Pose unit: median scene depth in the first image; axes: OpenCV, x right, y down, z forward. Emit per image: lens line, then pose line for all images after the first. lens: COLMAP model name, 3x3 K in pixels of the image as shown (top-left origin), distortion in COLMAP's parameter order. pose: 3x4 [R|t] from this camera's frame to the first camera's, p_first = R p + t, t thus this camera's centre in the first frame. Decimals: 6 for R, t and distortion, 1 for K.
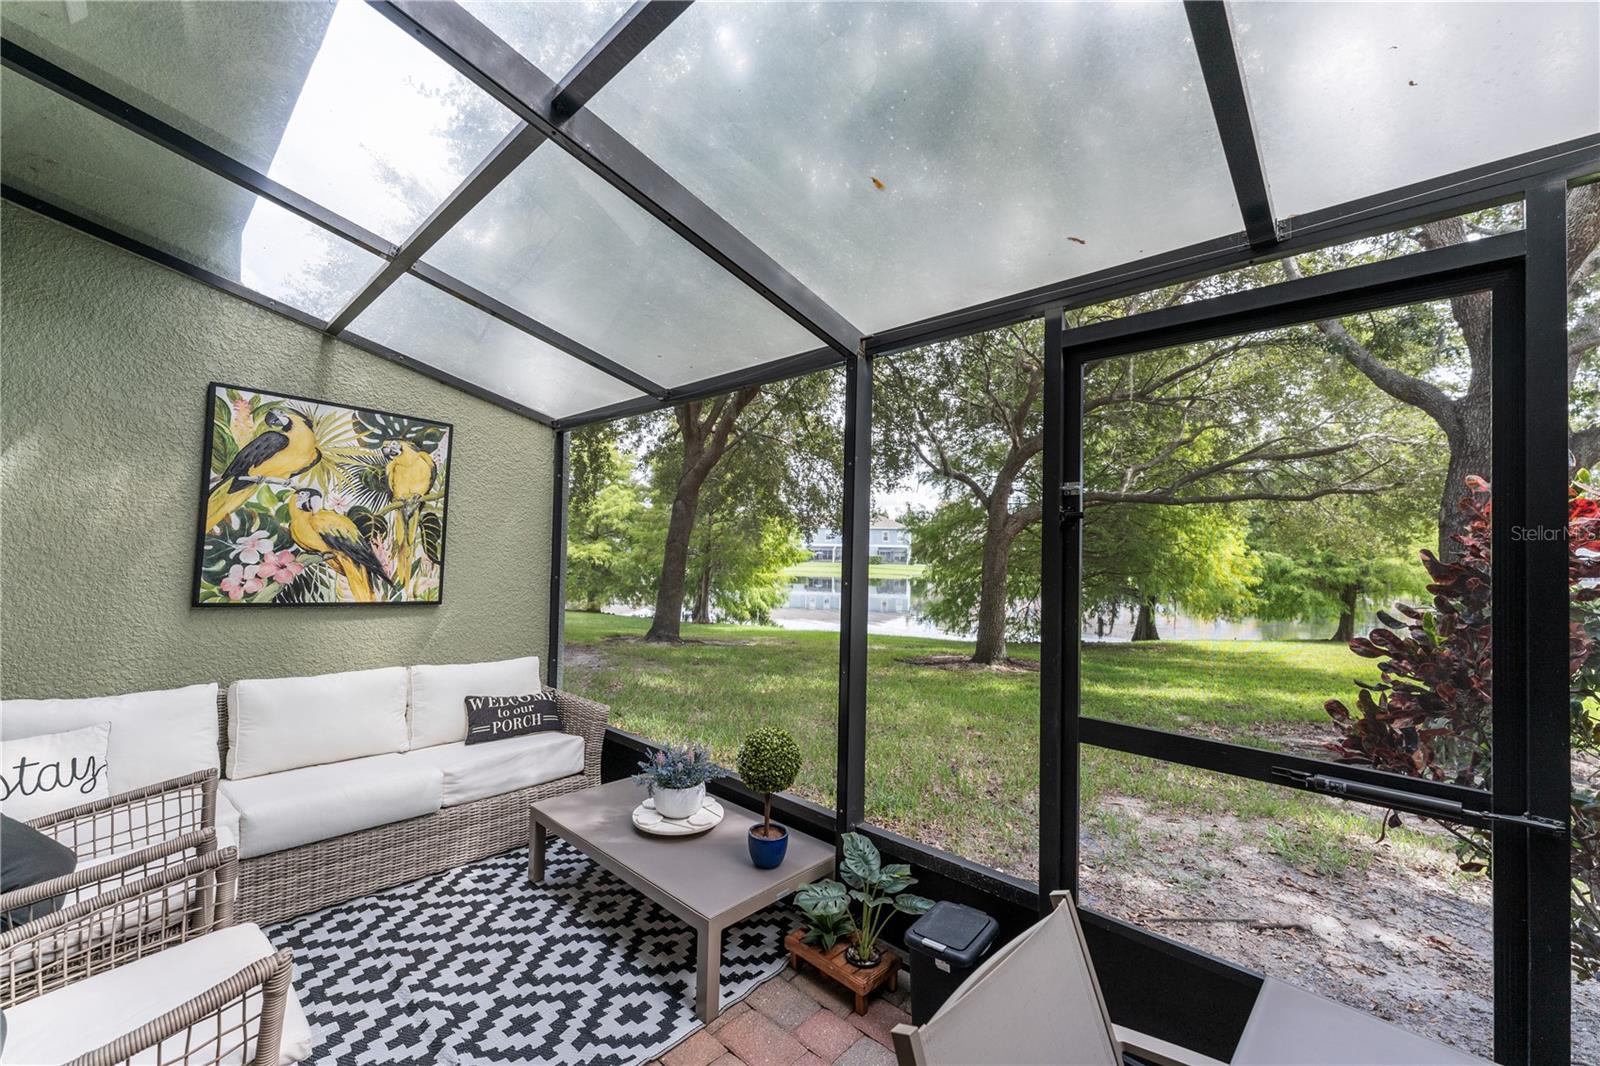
lens RADIAL K [[641.2, 0, 794.5], [0, 641.2, 538.3], [0, 0, 1]] dist [0.000734, 0.000017]
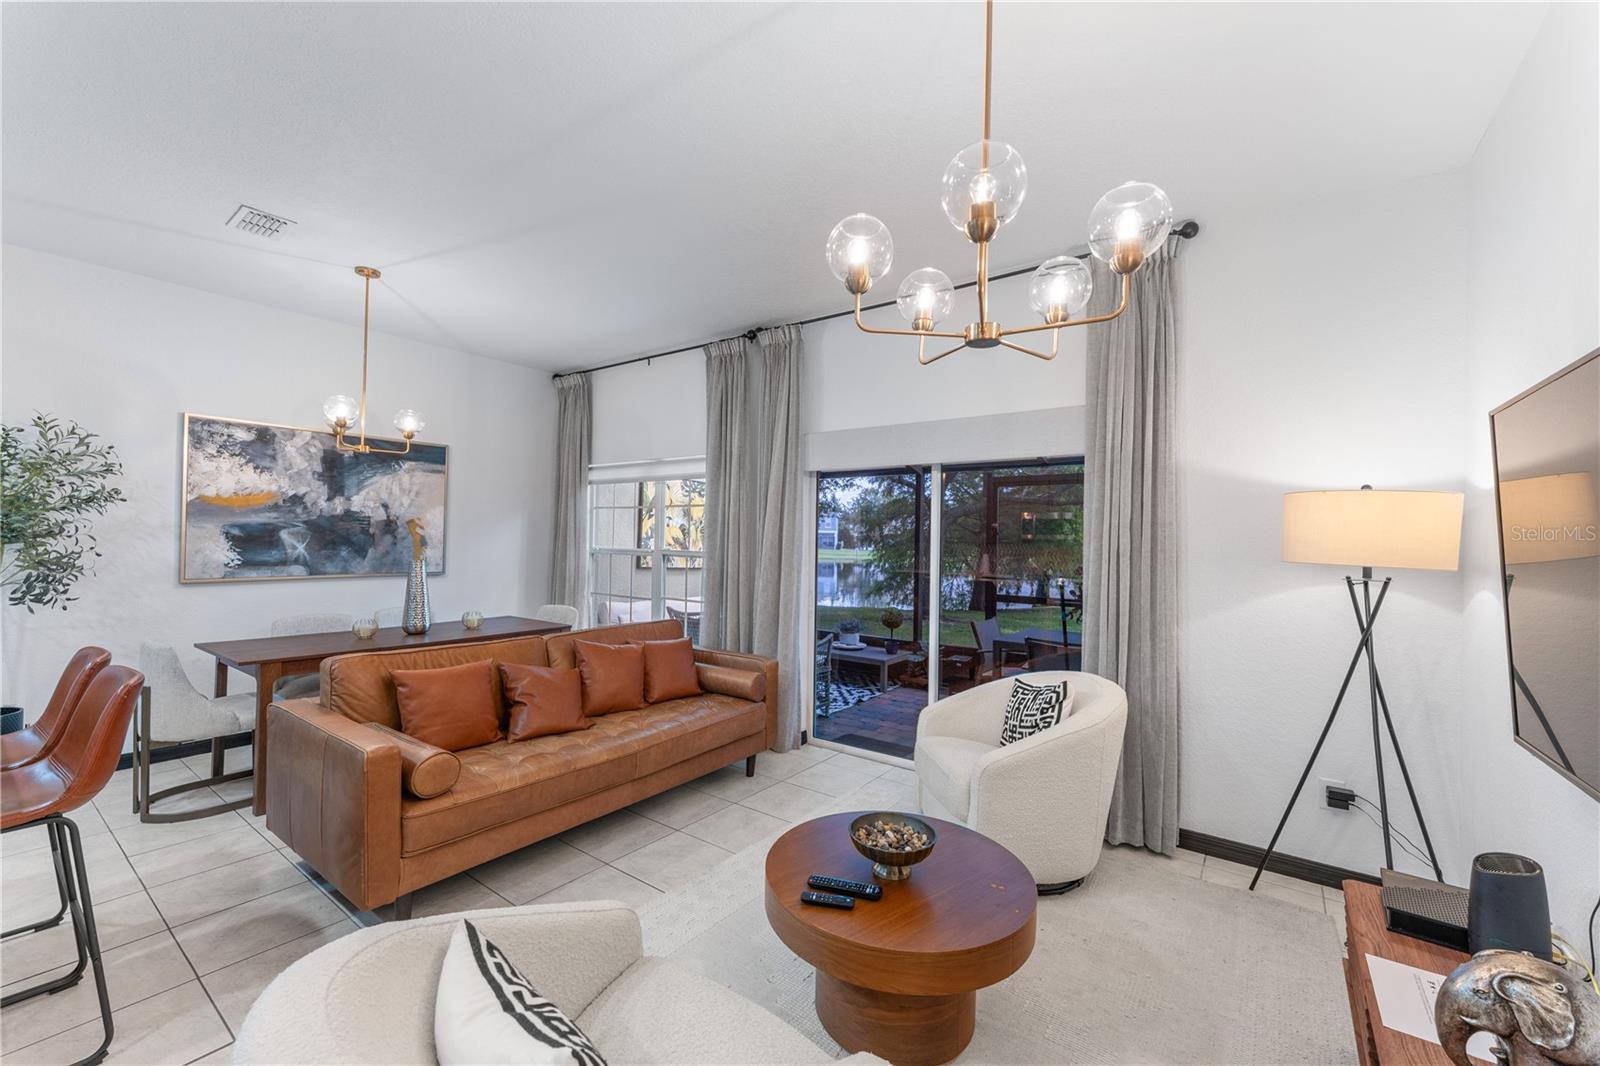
lens RADIAL K [[641.2, 0, 794.5], [0, 641.2, 538.3], [0, 0, 1]] dist [0.000734, 0.000017]
pose [[0.992584, -0.004899, 0.121459, -0.578590], [0.002220, 0.999751, 0.022182, -0.049614], [-0.121537, -0.021748, 0.992349, -1.257459]]
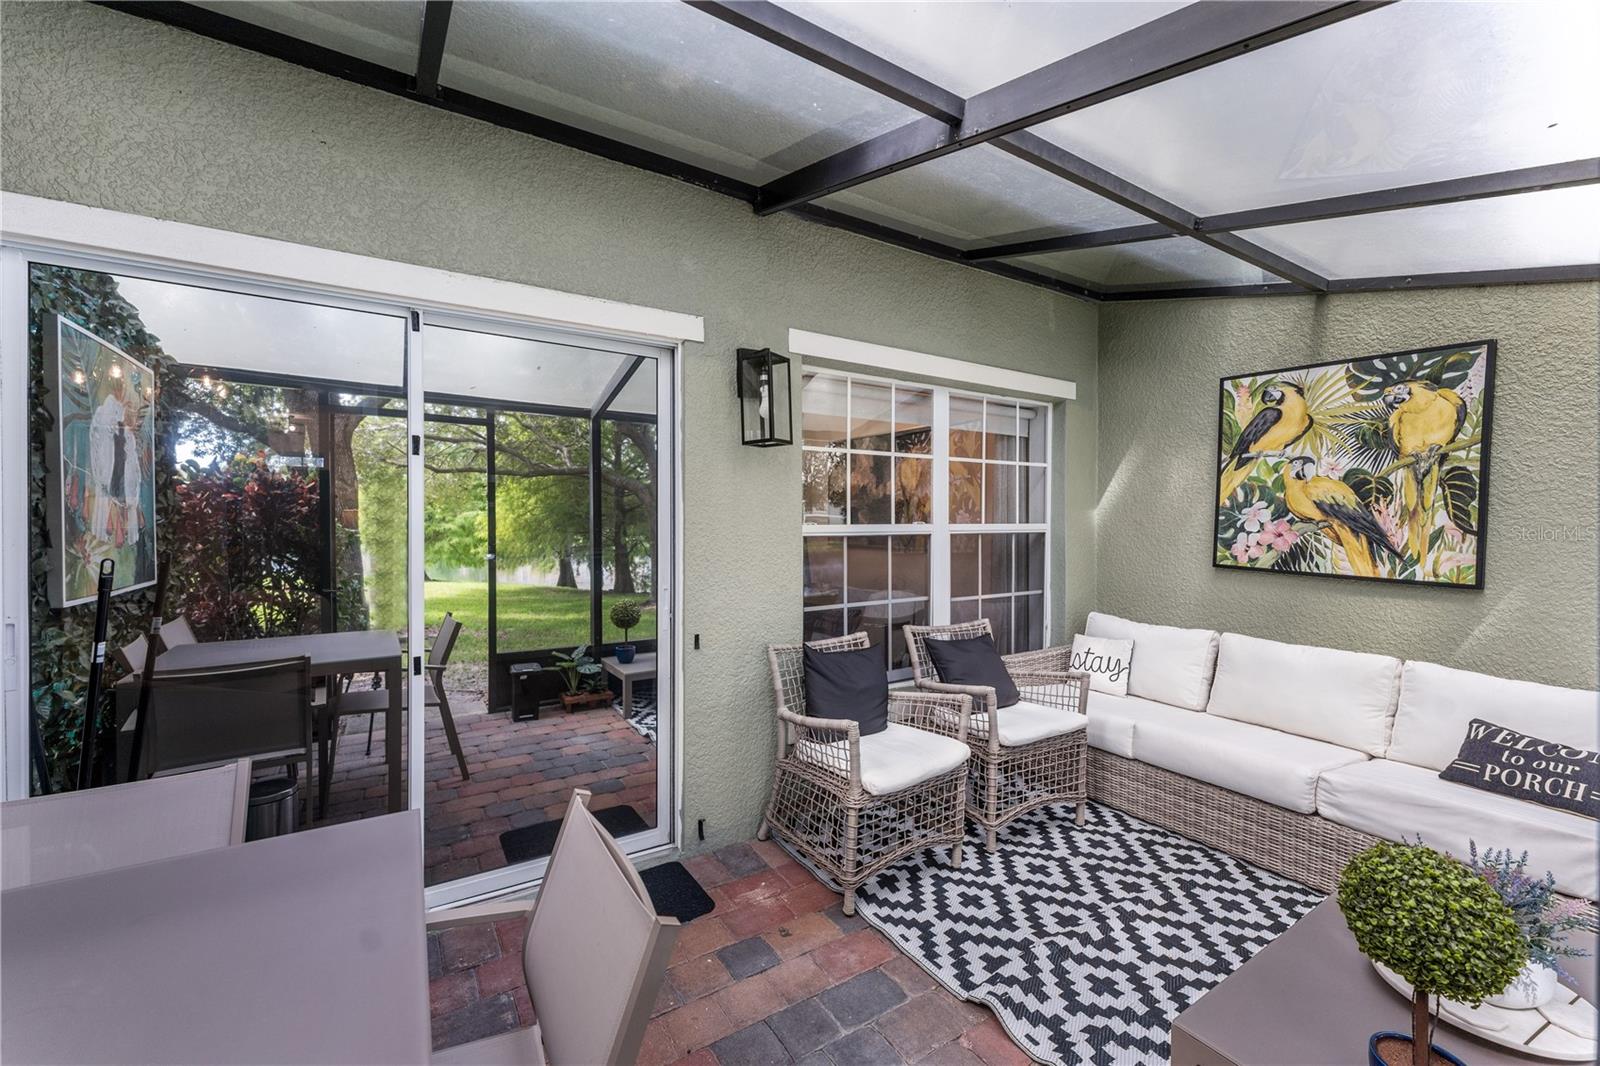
lens RADIAL K [[645.2, 0, 795.4], [0, 645.2, 527.8], [0, 0, 1]] dist [0.000162, 0.000075]
pose [[-0.246524, -0.014401, -0.969030, 0.393476], [0.012213, 0.999764, -0.017965, 0.039897], [0.969060, -0.016263, -0.246290, 0.472825]]
